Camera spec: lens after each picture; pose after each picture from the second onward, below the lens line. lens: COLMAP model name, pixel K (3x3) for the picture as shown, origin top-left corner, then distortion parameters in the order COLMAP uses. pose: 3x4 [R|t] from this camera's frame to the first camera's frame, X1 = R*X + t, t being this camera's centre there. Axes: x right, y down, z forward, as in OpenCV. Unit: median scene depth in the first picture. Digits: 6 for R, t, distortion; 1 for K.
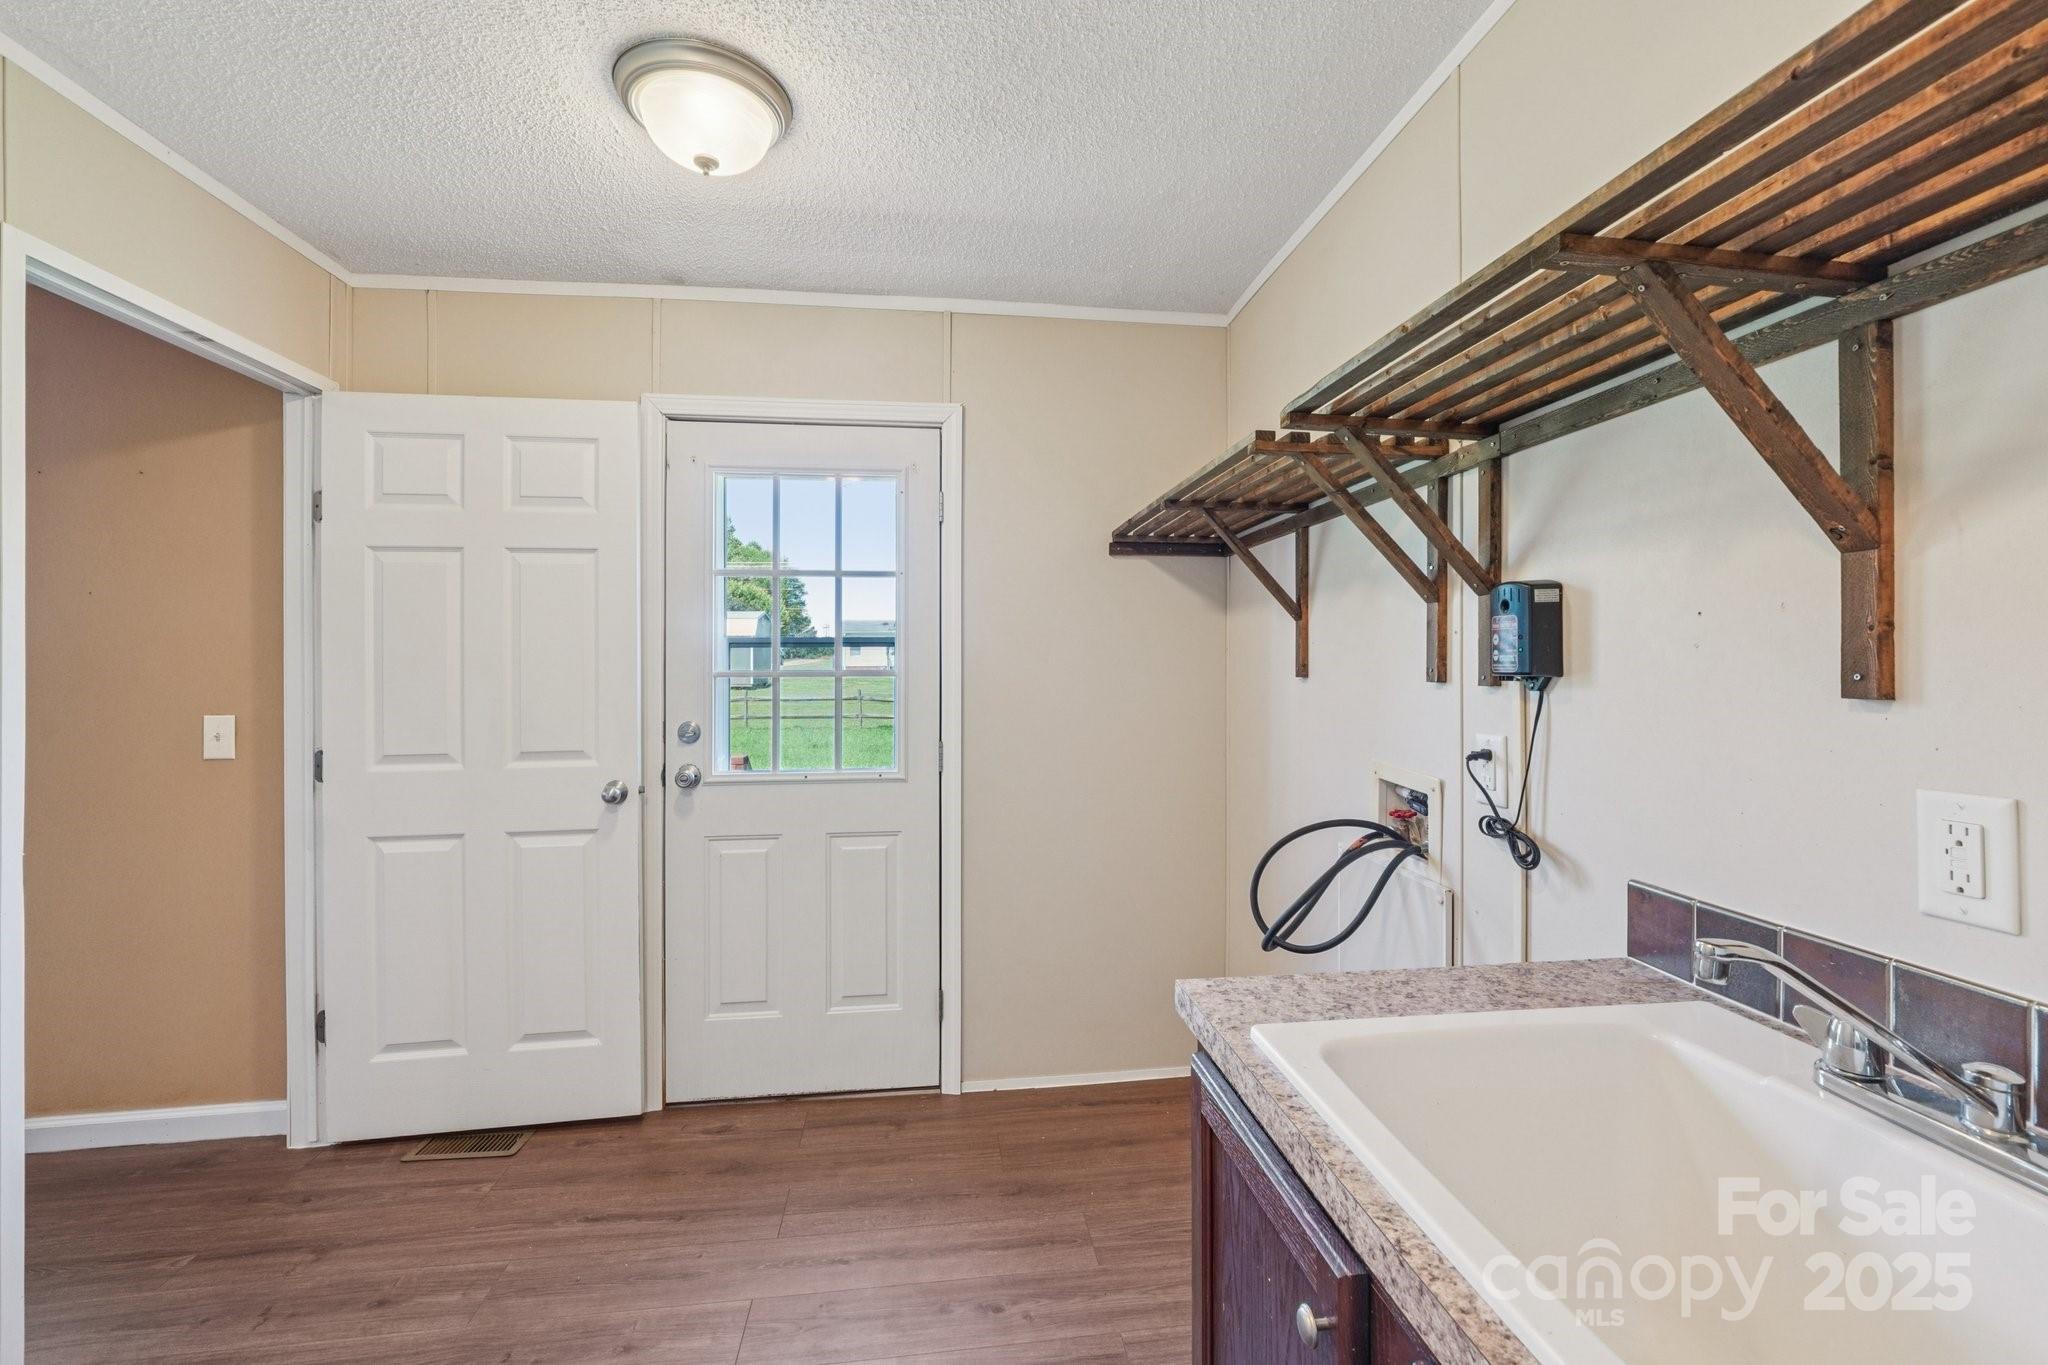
lens RADIAL K [[880.0, 0, 1024.0], [0, 880.0, 682.5], [0, 0, 1]] dist [-0.000721, -0.000045]
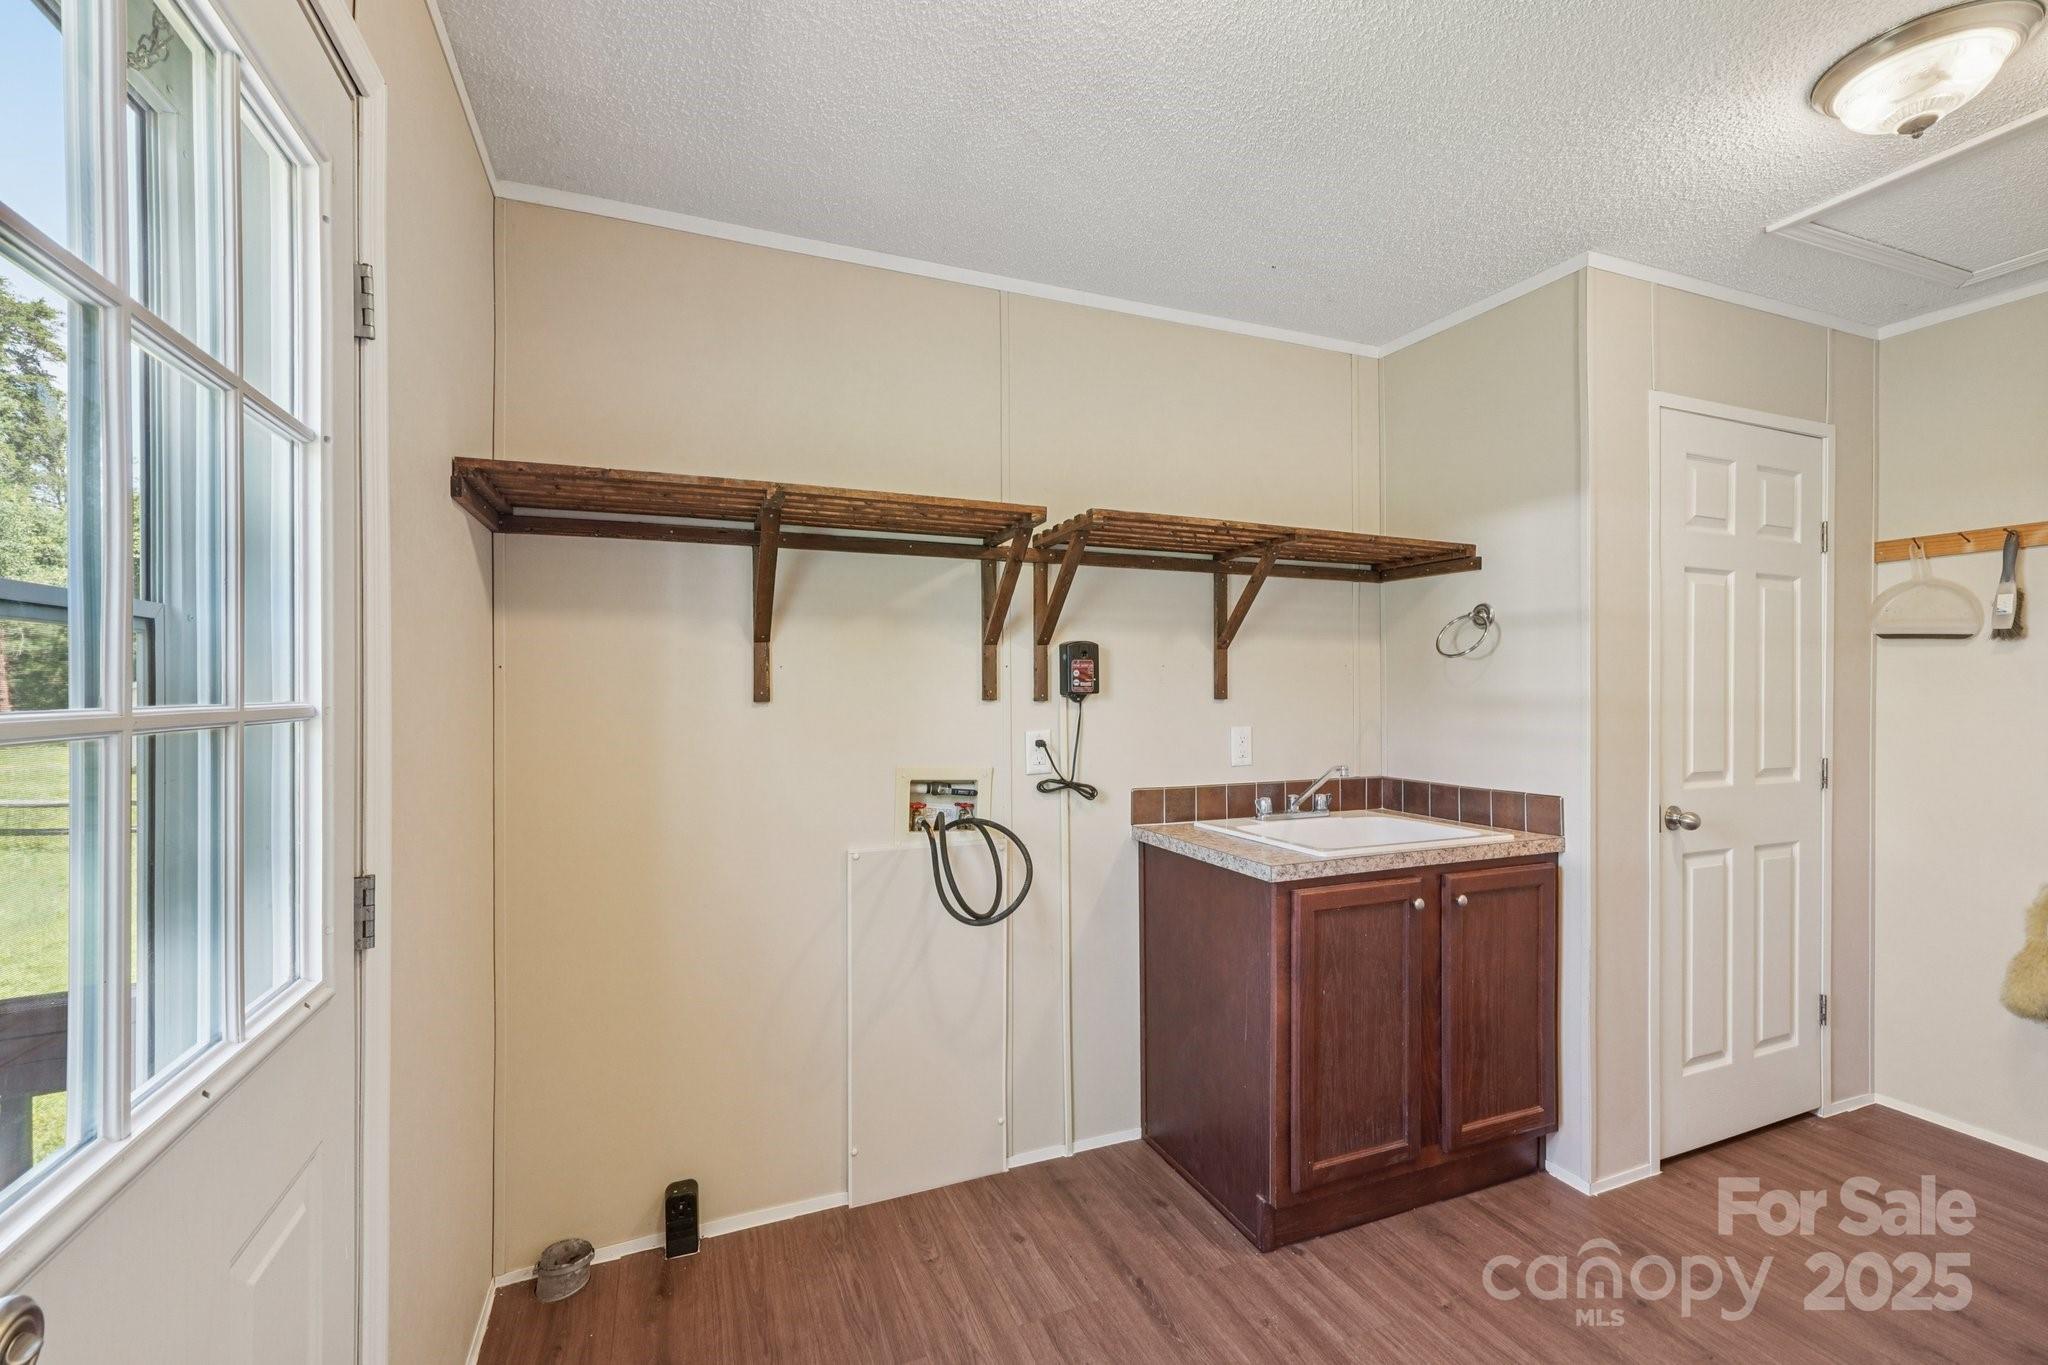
lens RADIAL K [[880.0, 0, 1024.0], [0, 880.0, 682.5], [0, 0, 1]] dist [-0.000721, -0.000045]
pose [[-0.241475, 0.000971, 0.970407, -1.174492], [0.017843, 0.999835, 0.003440, -0.036865], [-0.970243, 0.018145, -0.241453, 1.599761]]
